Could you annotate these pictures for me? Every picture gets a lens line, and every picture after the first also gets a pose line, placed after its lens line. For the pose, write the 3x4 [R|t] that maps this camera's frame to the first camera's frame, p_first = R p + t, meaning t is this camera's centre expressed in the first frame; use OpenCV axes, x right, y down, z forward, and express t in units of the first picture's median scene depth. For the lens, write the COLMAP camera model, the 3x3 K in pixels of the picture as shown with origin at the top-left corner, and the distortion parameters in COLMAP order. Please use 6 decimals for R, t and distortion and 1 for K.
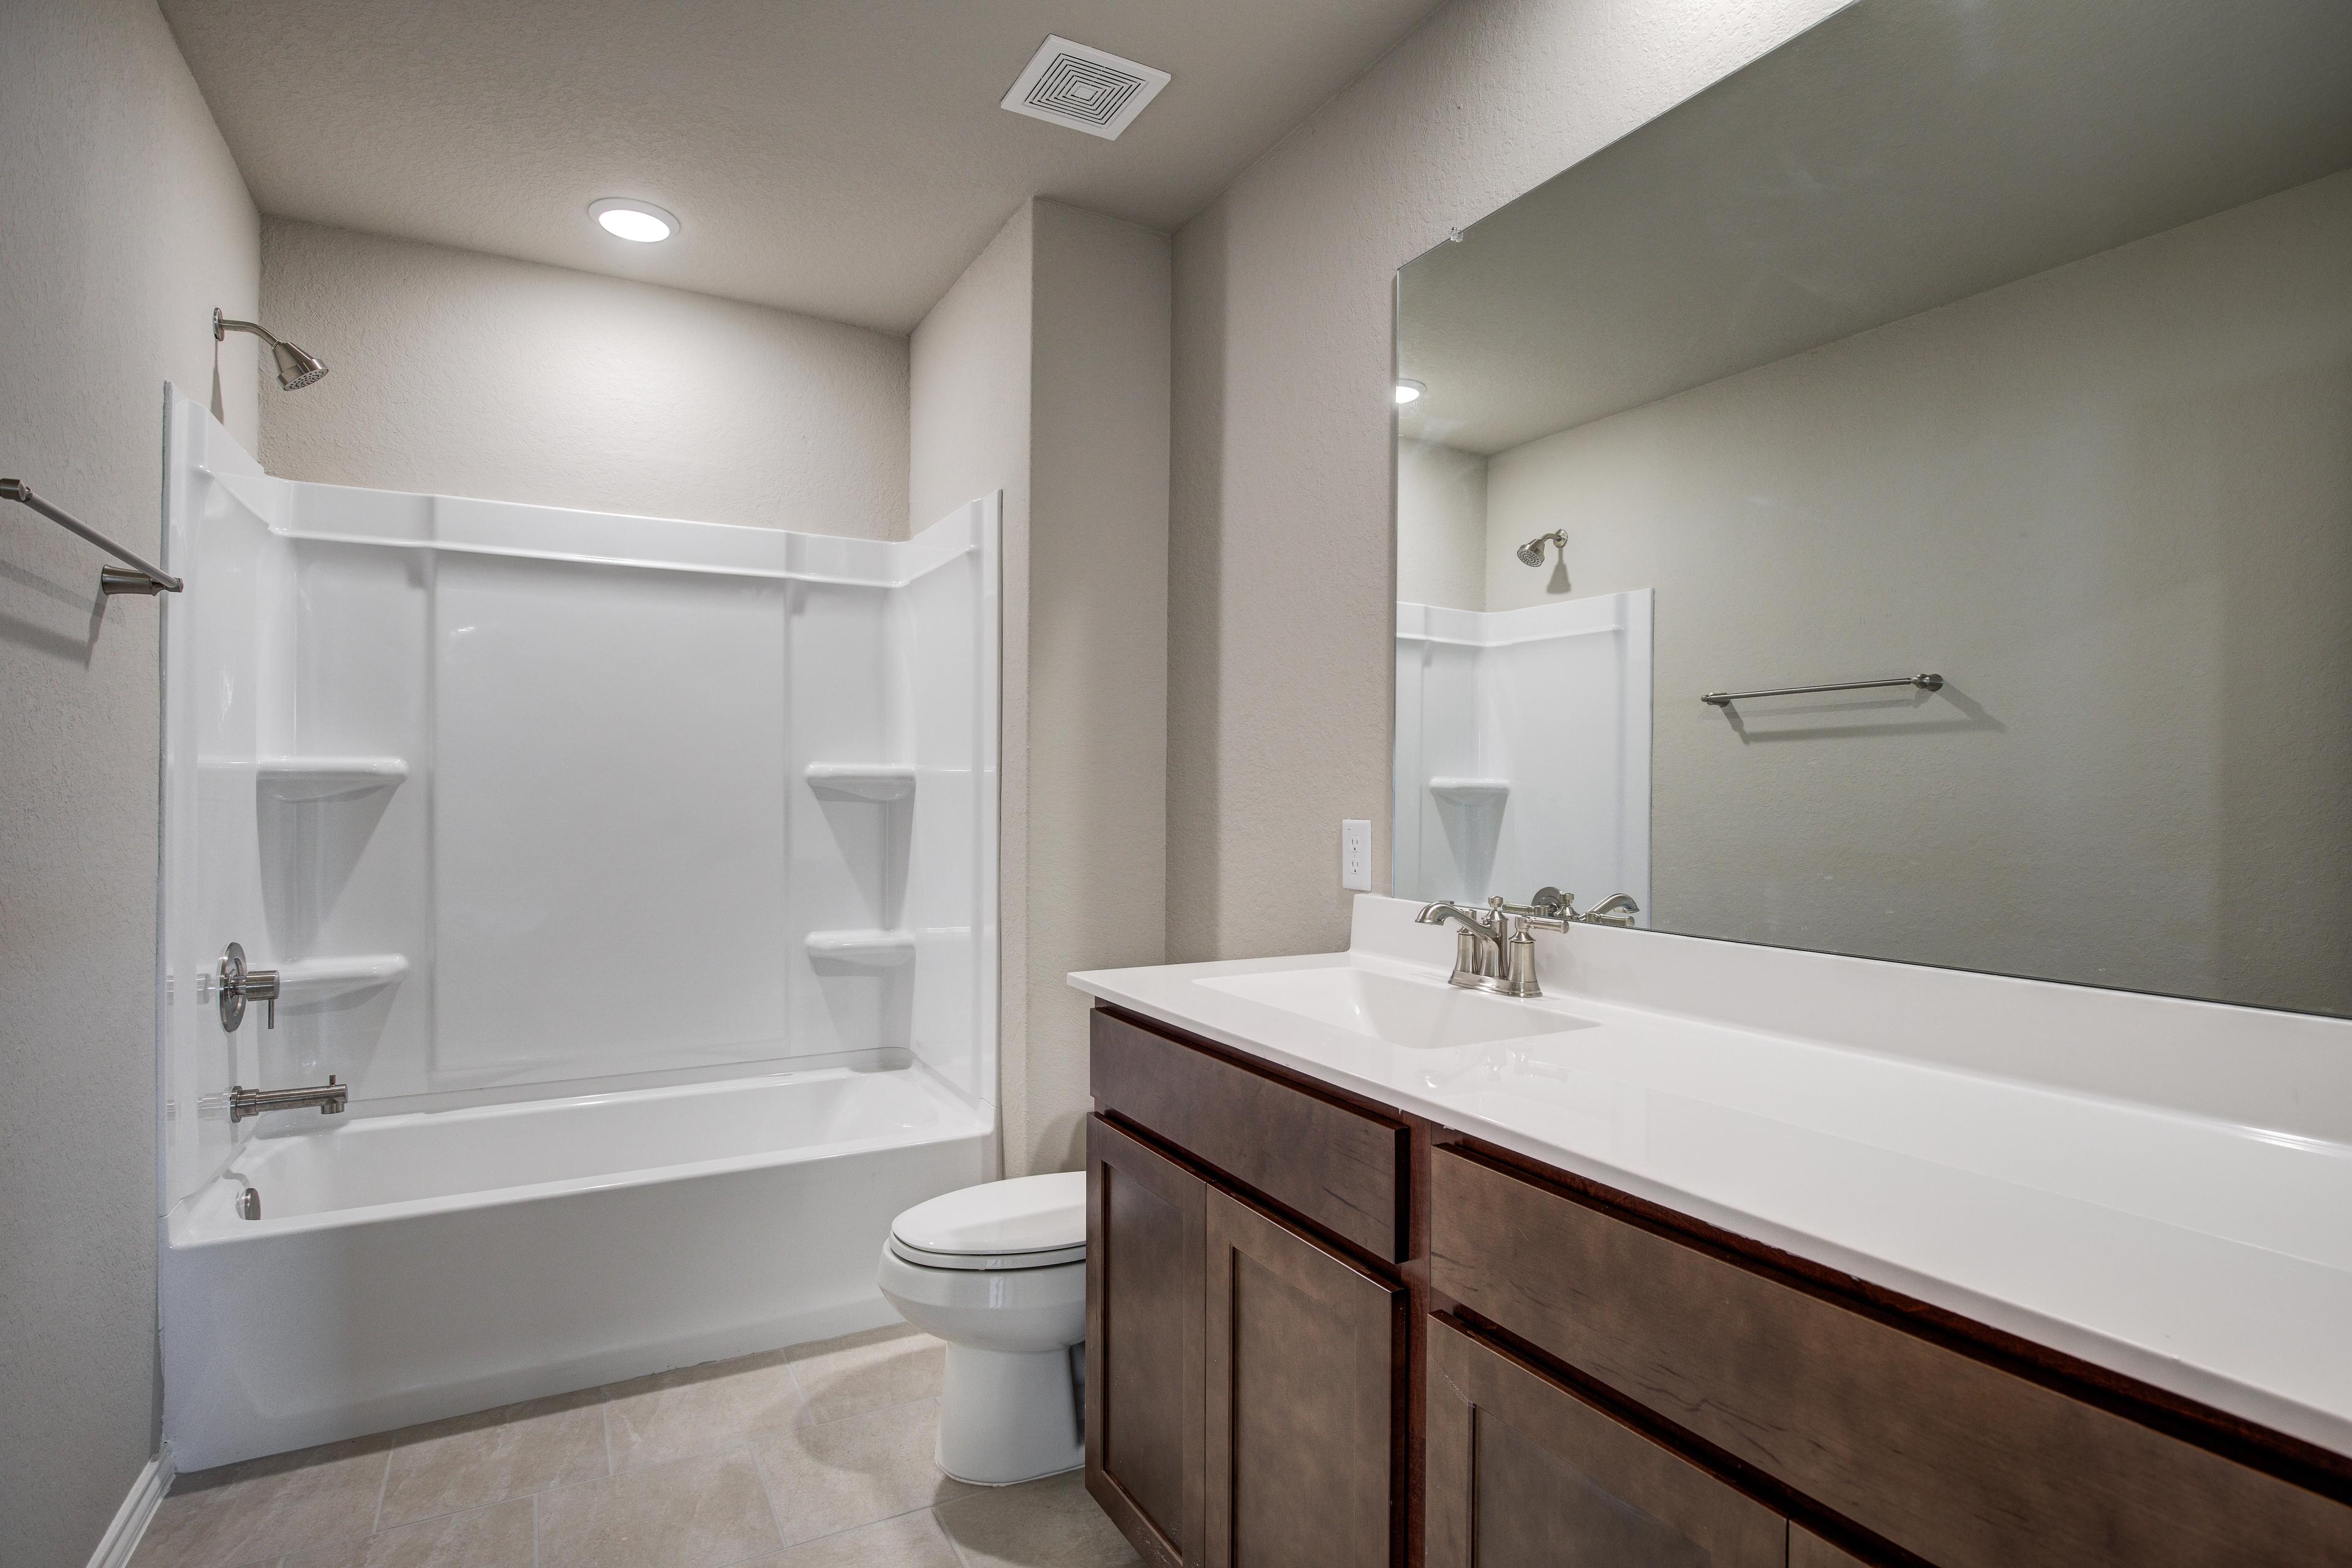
lens RADIAL K [[1196.0, 0, 1185.9], [0, 1196.0, 793.7], [0, 0, 1]] dist [-0.037053, 0.015886]
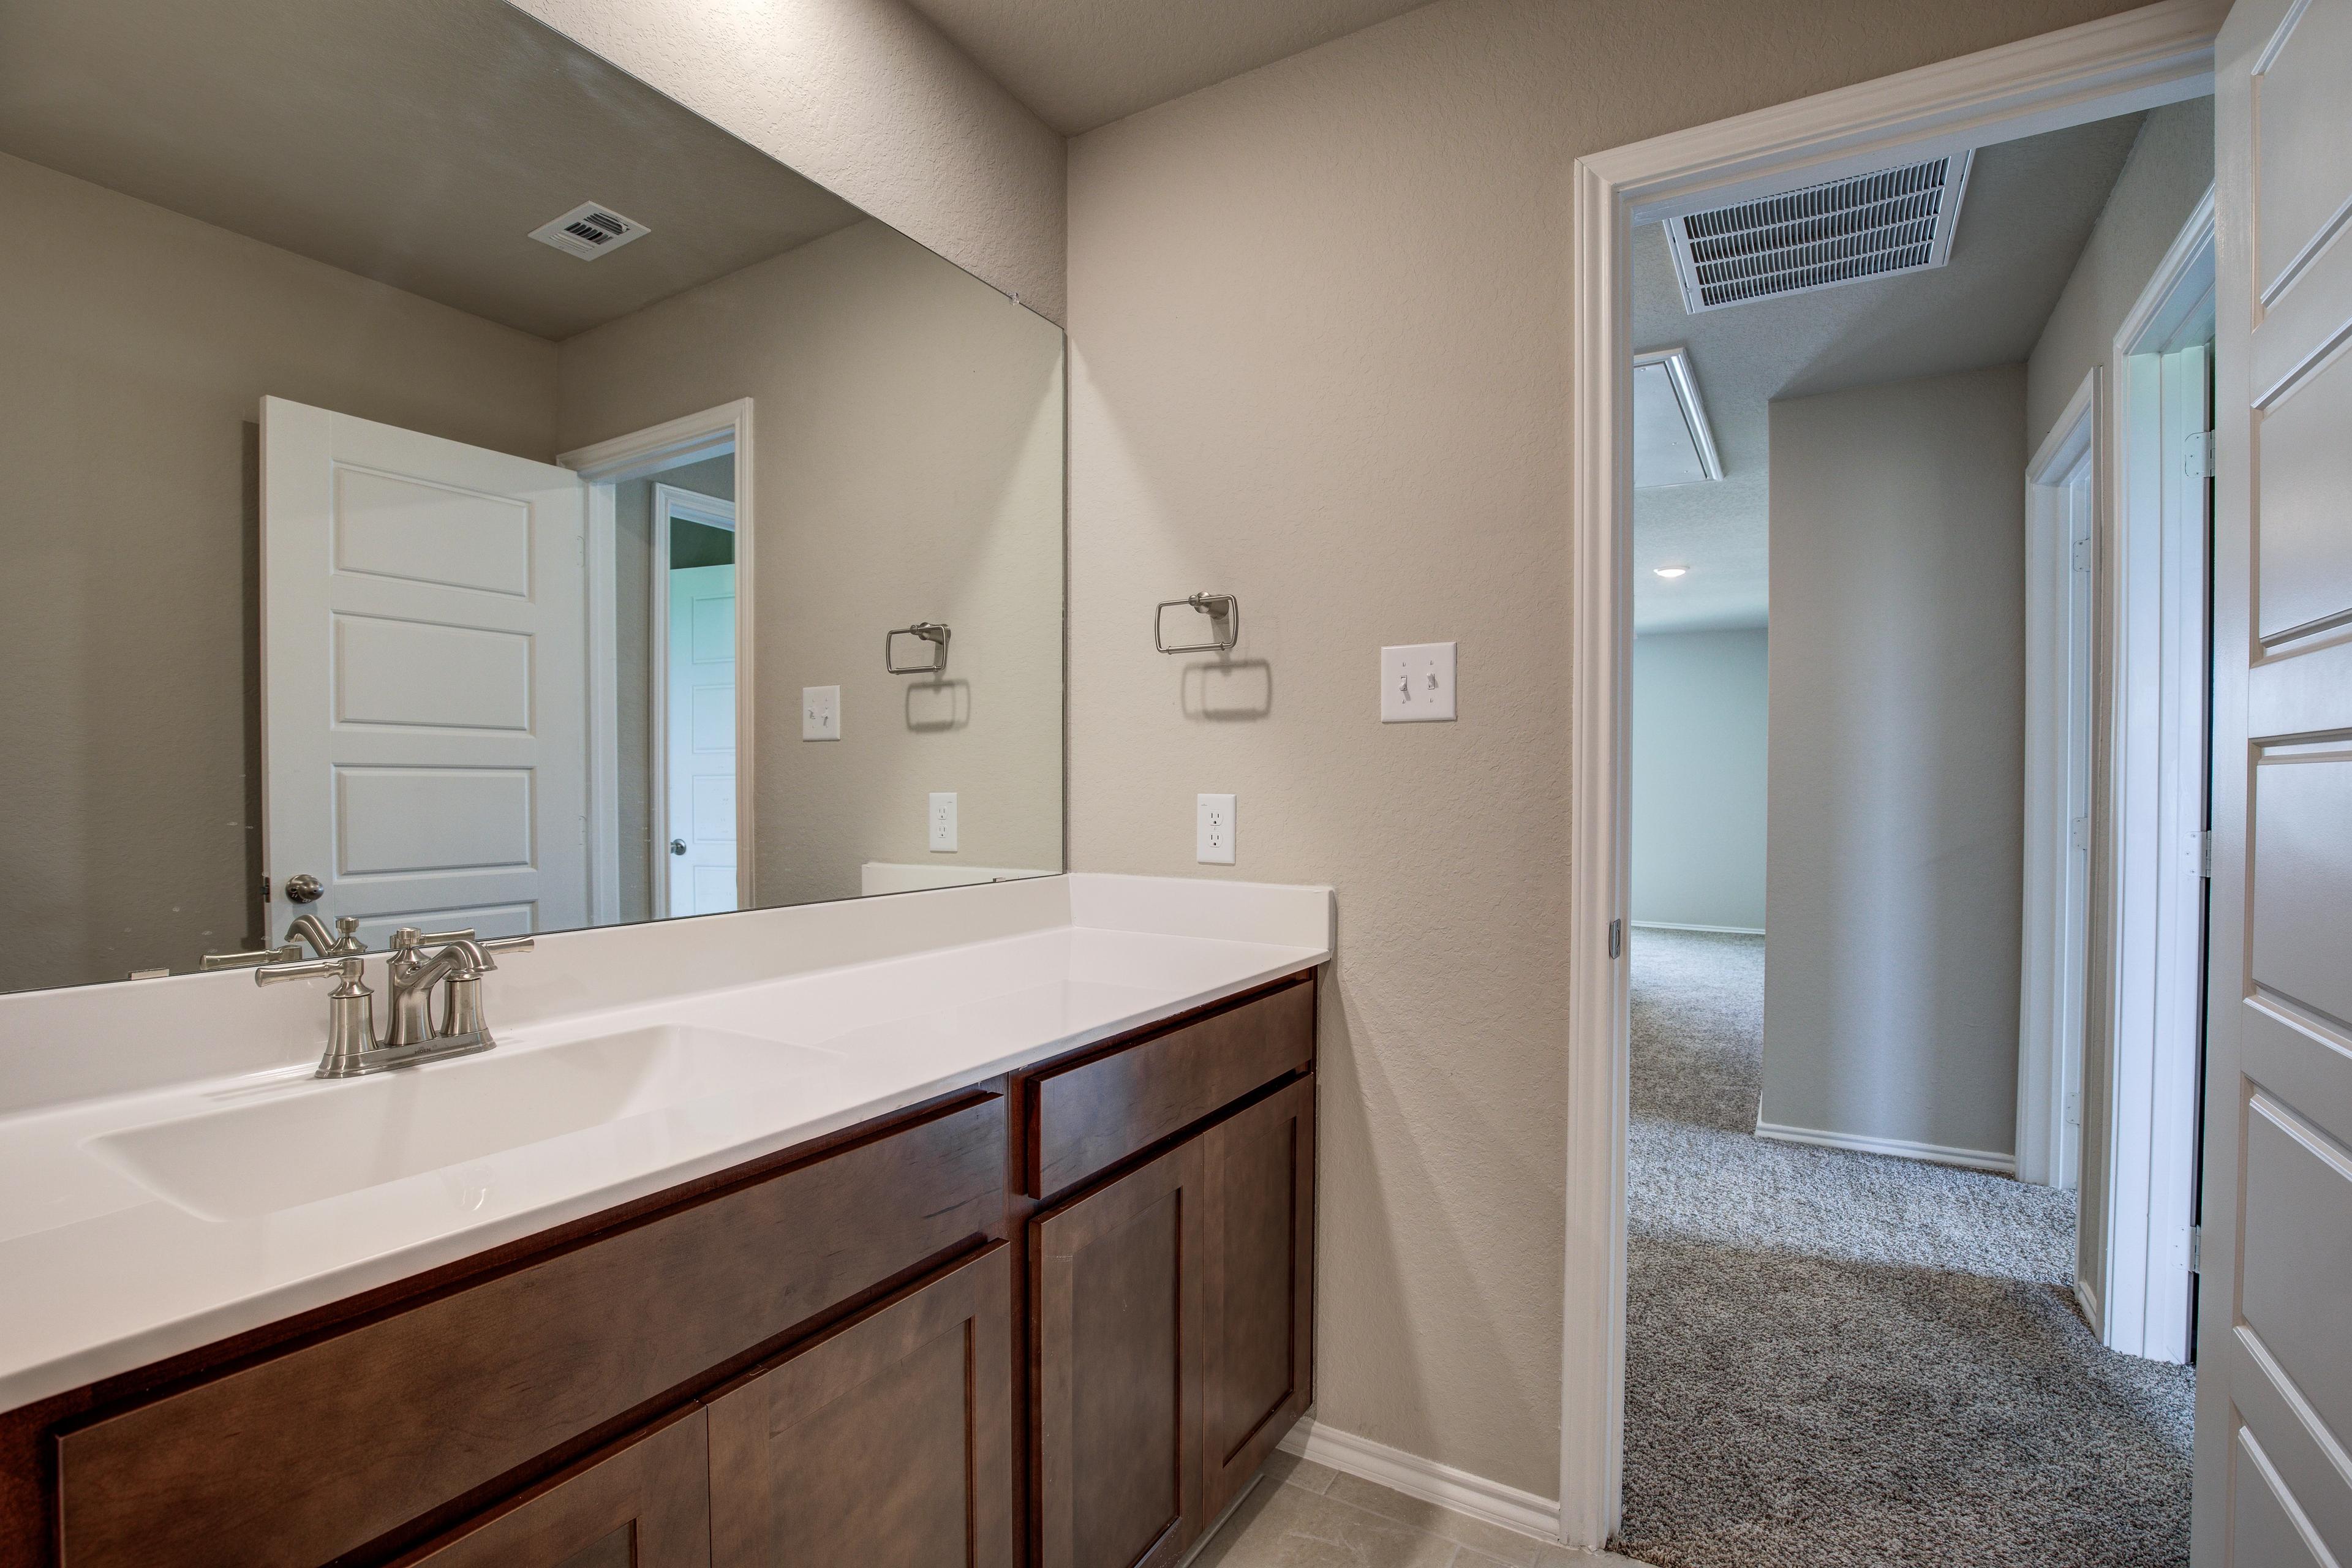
lens RADIAL K [[1077.7, 0, 1190.4], [0, 1077.7, 794.2], [0, 0, 1]] dist [-0.044371, 0.010904]
pose [[-0.499952, -0.018602, 0.865853, -0.732929], [0.001814, 0.999745, 0.022526, -0.010628], [-0.866051, 0.012832, -0.499791, 1.311693]]
